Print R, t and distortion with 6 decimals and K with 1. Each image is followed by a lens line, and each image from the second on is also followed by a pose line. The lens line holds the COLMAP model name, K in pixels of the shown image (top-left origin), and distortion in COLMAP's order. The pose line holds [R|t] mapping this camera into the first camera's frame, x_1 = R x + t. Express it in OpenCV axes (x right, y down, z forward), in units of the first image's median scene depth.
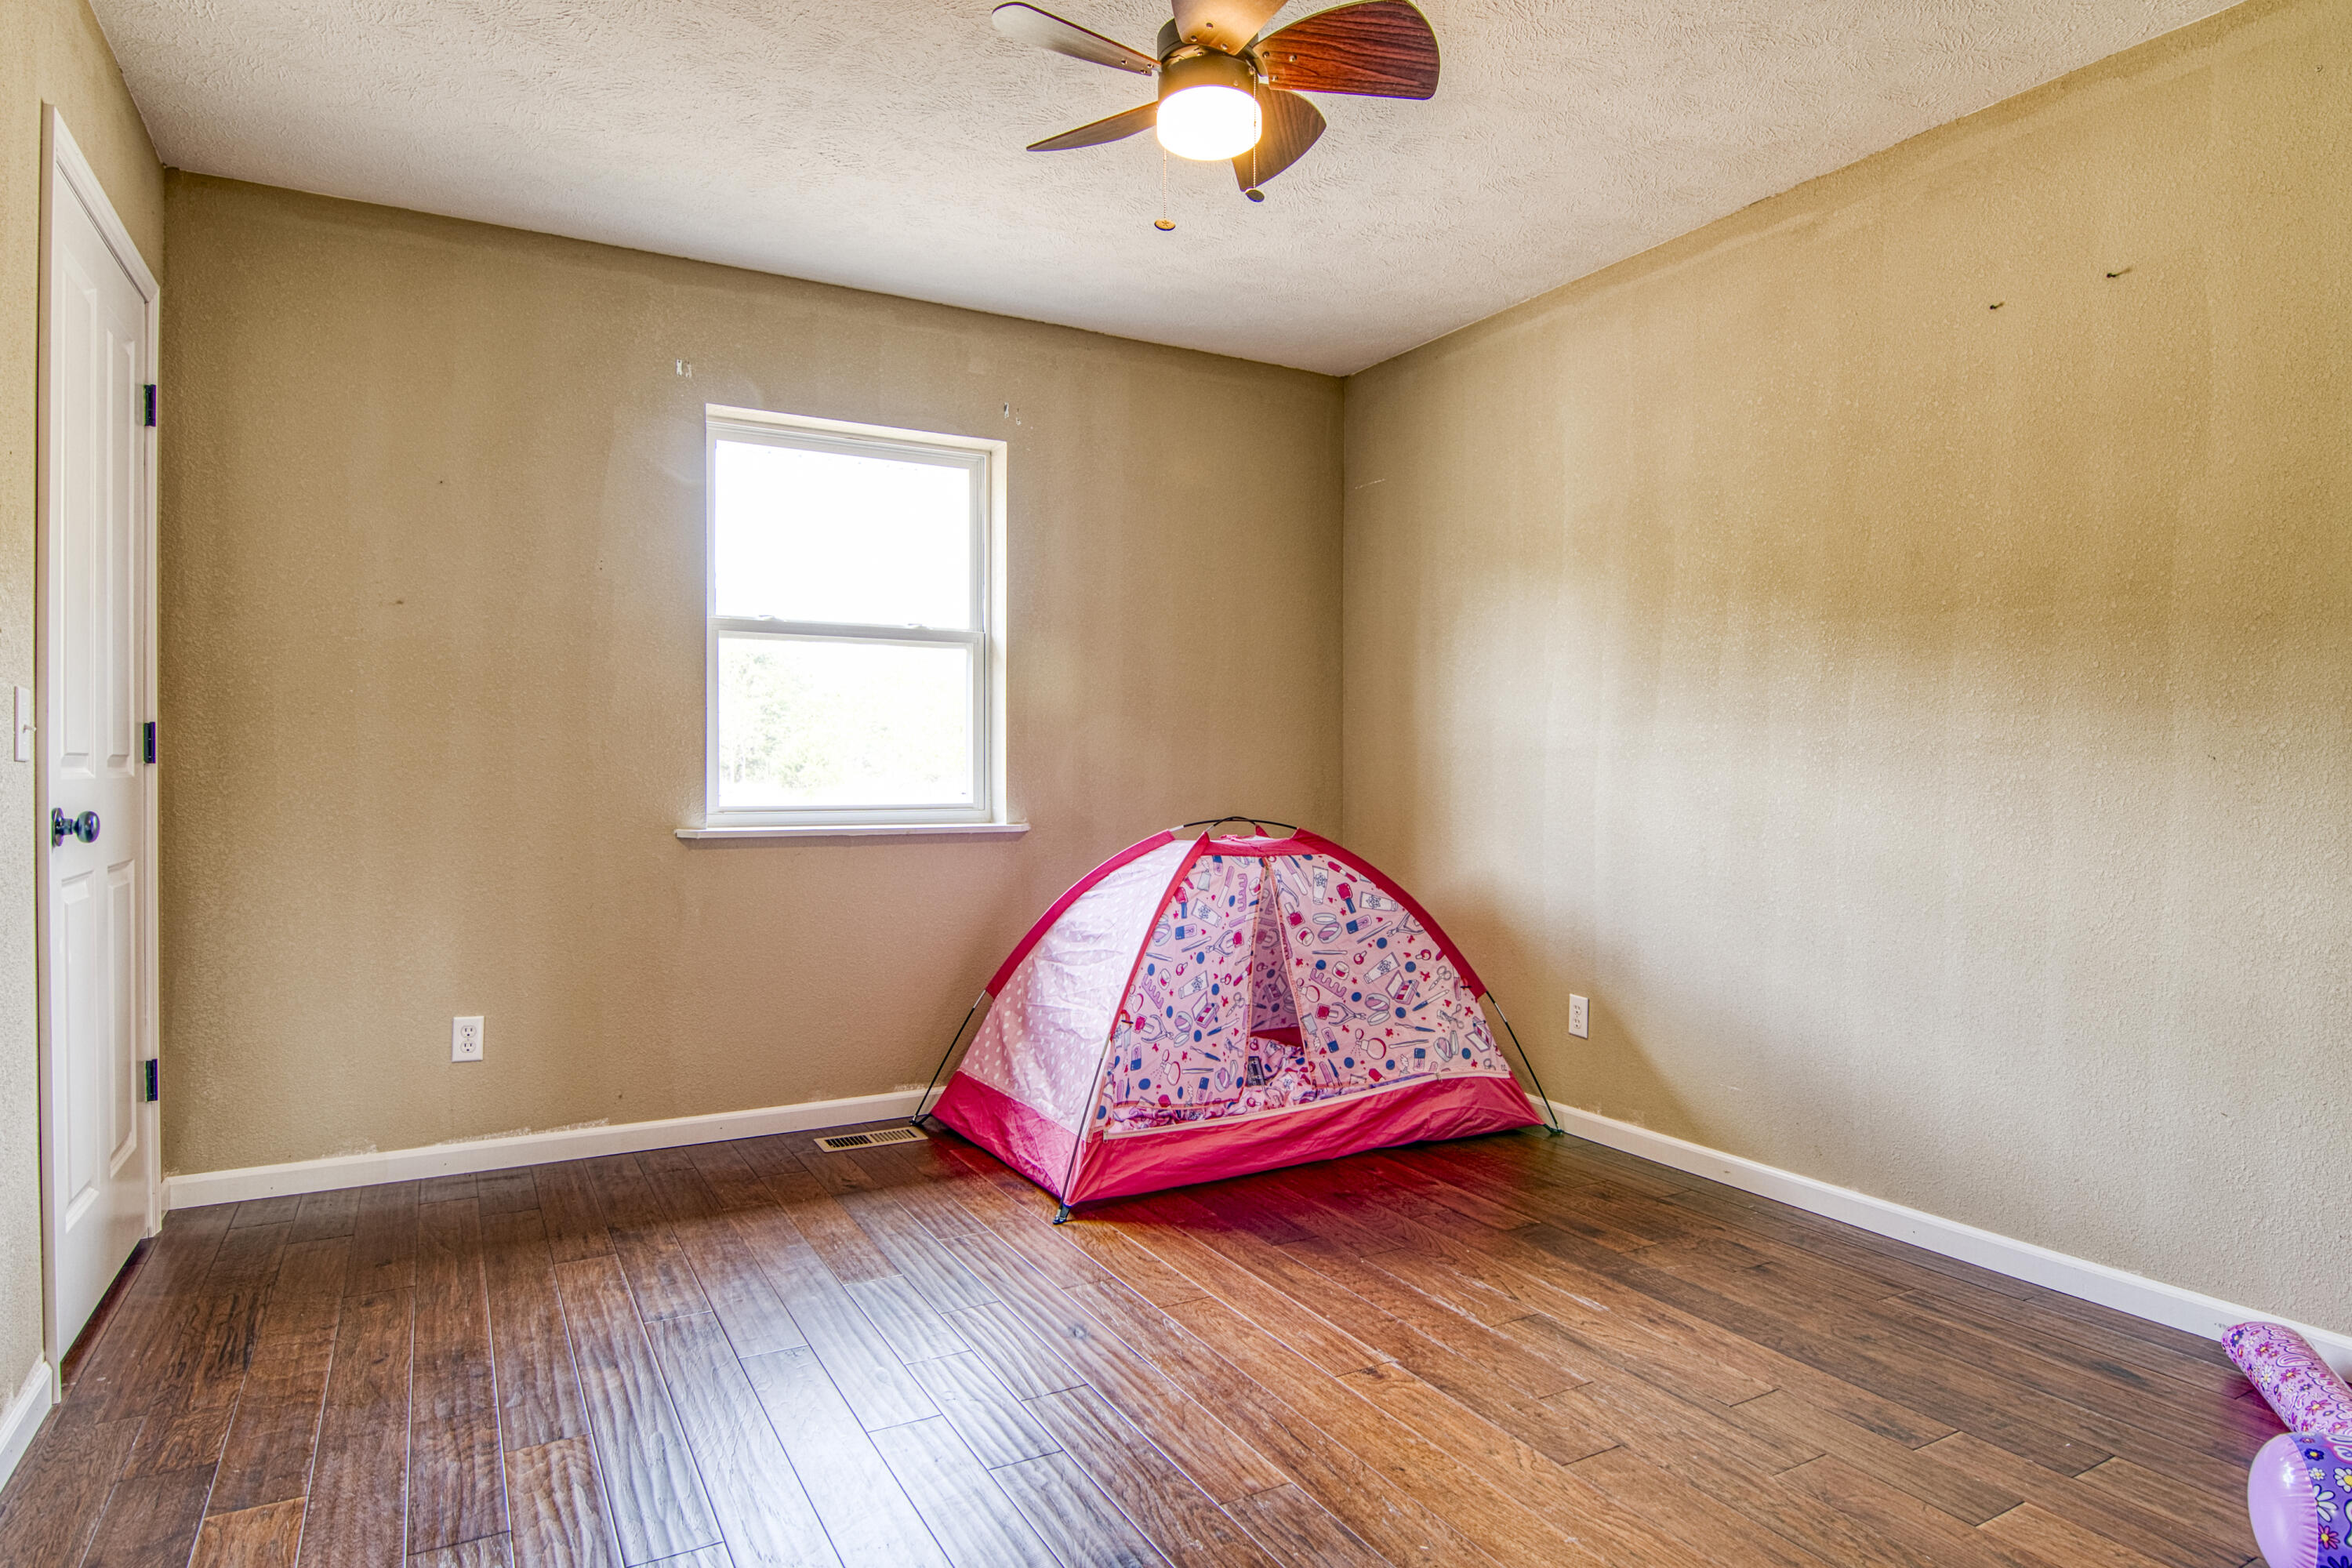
lens RADIAL K [[1371.3, 0, 1164.0], [0, 1371.3, 784.8], [0, 0, 1]] dist [-0.014061, -0.001097]
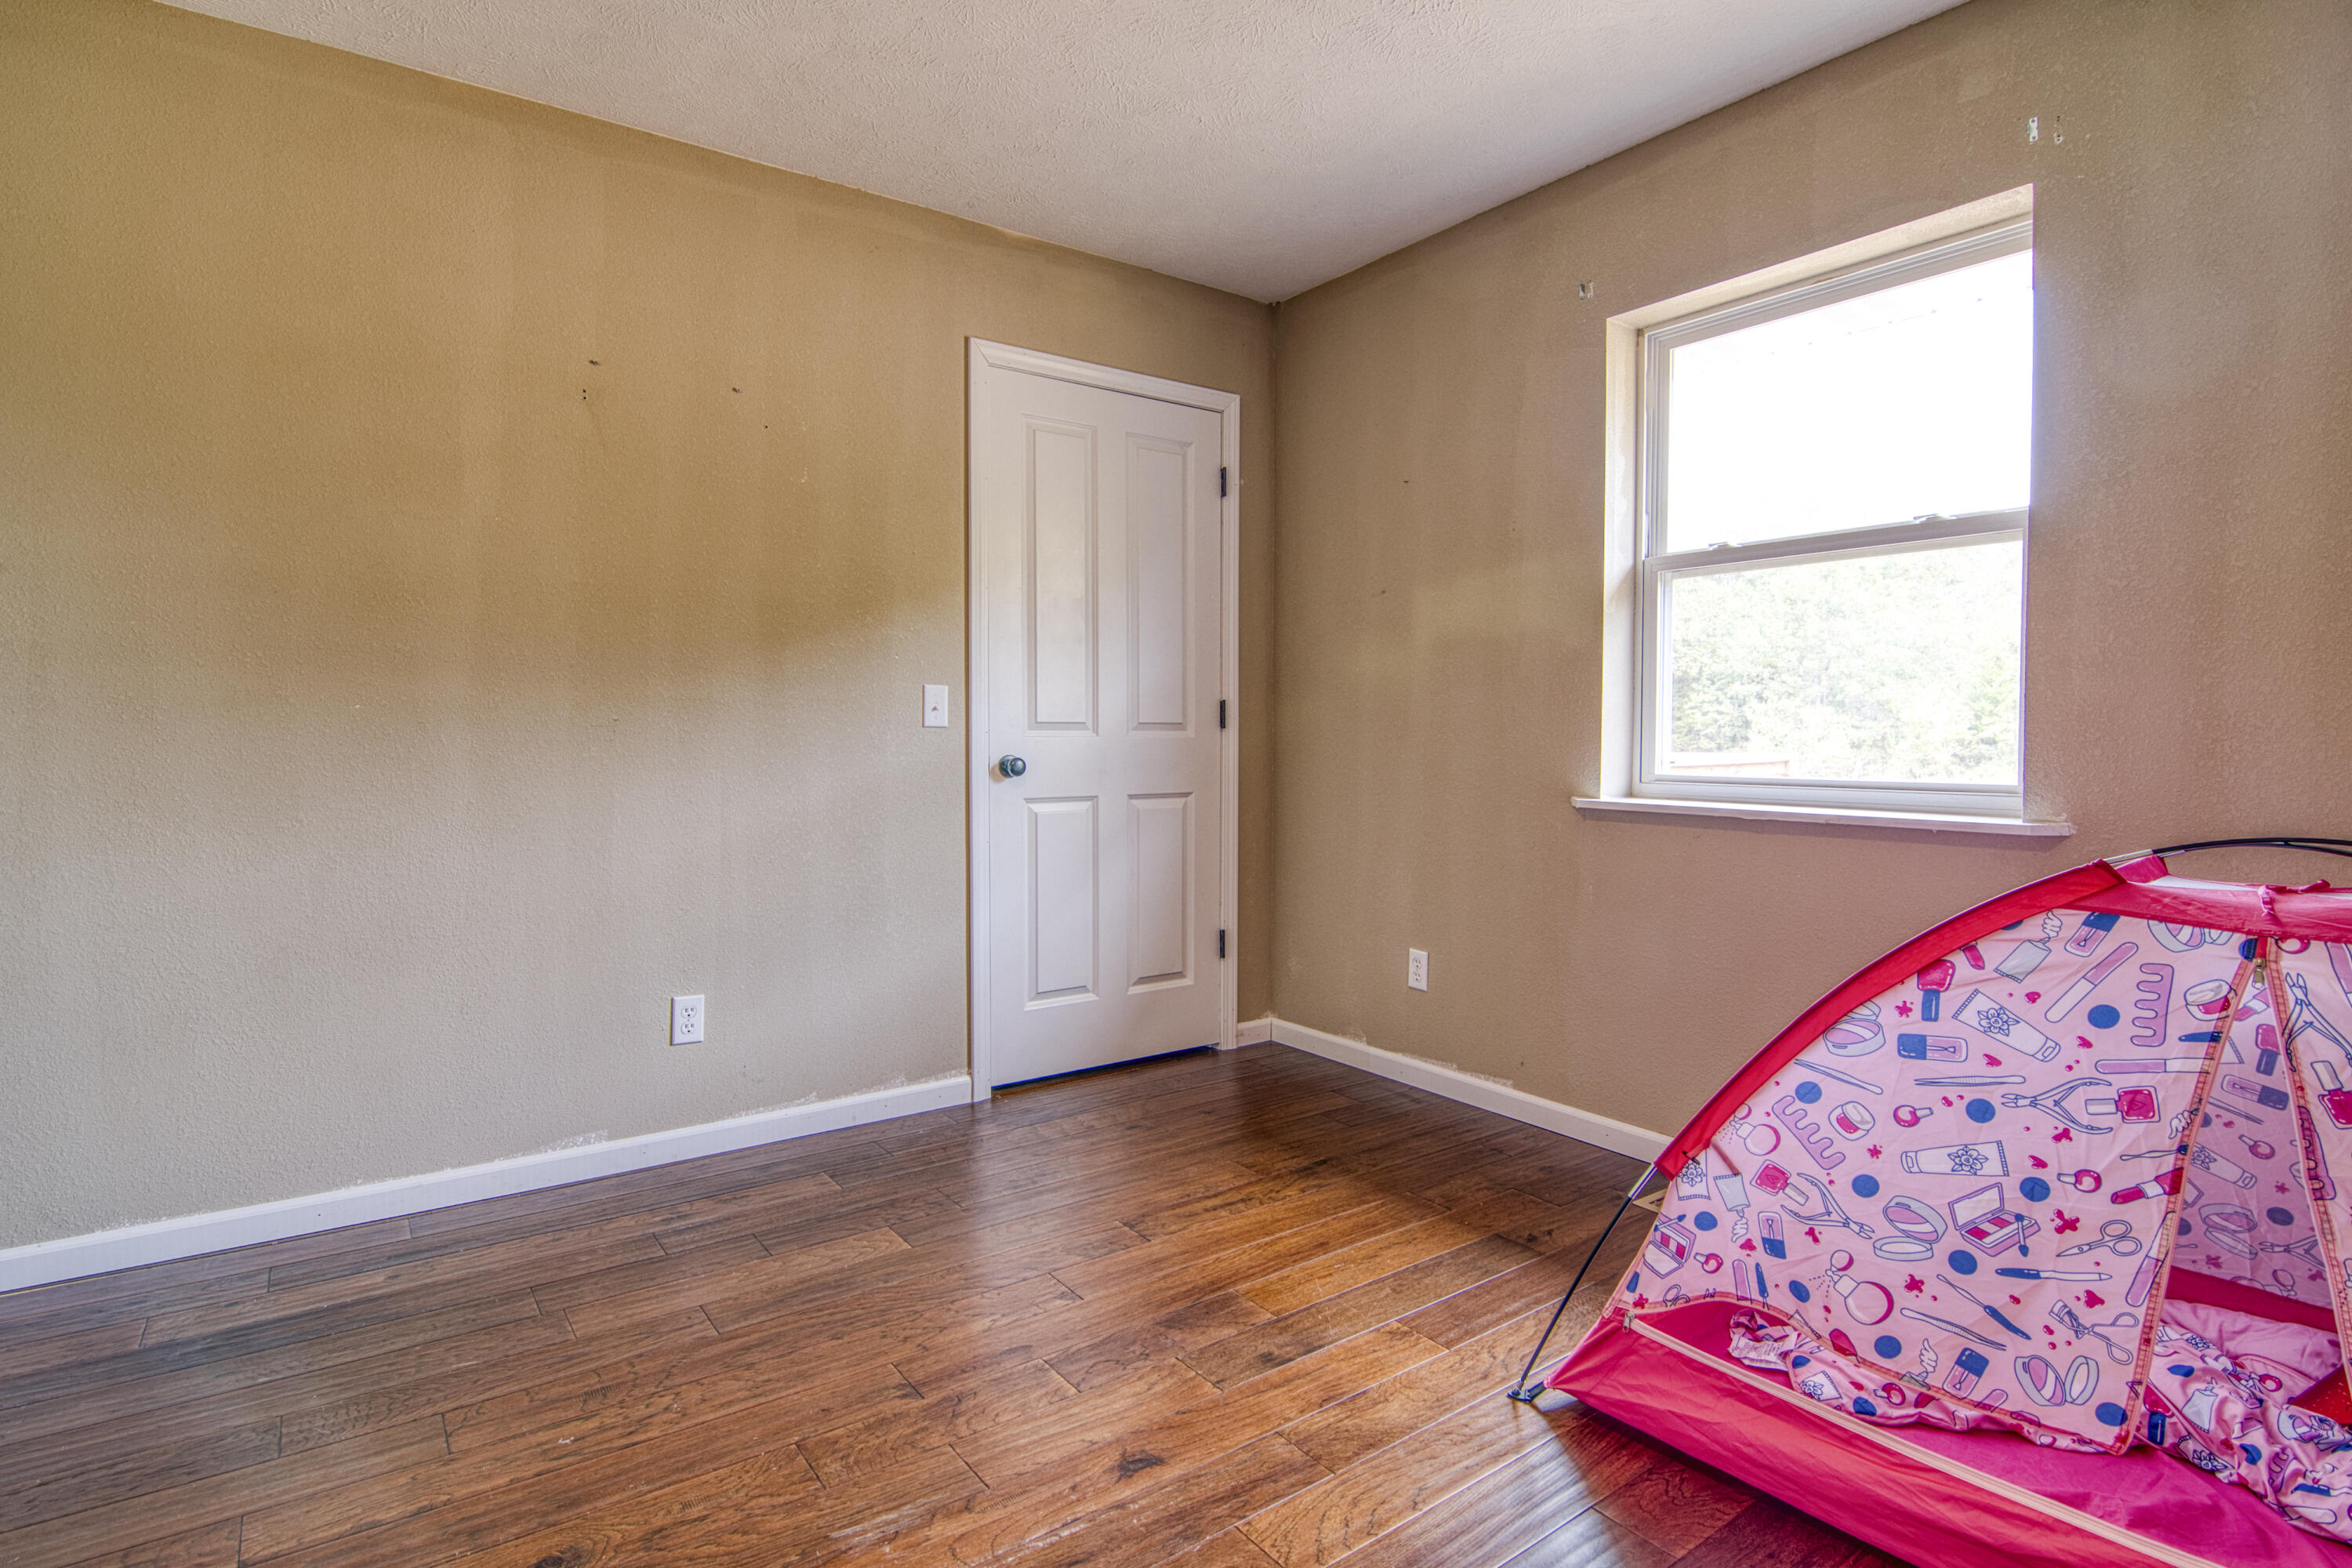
lens RADIAL K [[1168.6, 0, 1218.4], [0, 1168.6, 778.1], [0, 0, 1]] dist [-0.006528, -0.008193]
pose [[0.120296, 0.035853, -0.992090, 0.403298], [-0.009418, 0.999344, 0.034974, -0.005627], [0.992693, 0.005136, 0.120555, 0.673509]]
